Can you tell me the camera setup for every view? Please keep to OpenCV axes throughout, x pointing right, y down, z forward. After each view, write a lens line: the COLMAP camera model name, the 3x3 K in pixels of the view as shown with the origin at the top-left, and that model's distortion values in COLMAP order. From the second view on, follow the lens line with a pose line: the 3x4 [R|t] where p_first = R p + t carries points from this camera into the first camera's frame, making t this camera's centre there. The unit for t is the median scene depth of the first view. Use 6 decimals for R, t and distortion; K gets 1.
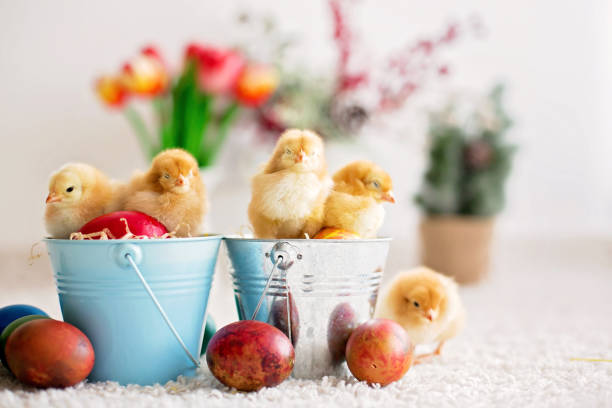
lens RADIAL K [[985.4, 0, 308.2], [0, 985.4, 203.1], [0, 0, 1]] dist [-0.165136, -0.133593]
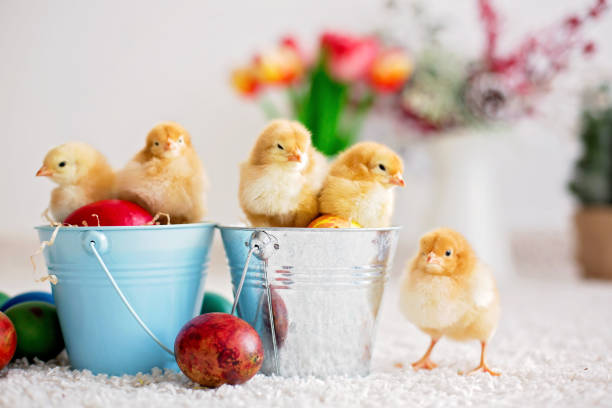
lens RADIAL K [[959.3, 0, 304.9], [0, 959.3, 205.2], [0, 0, 1]] dist [-0.173519, 0.087946]
pose [[0.957720, -0.001418, -0.287697, 0.278783], [0.004362, 0.999944, 0.009593, 0.007052], [0.287668, -0.010442, 0.957673, 0.139018]]
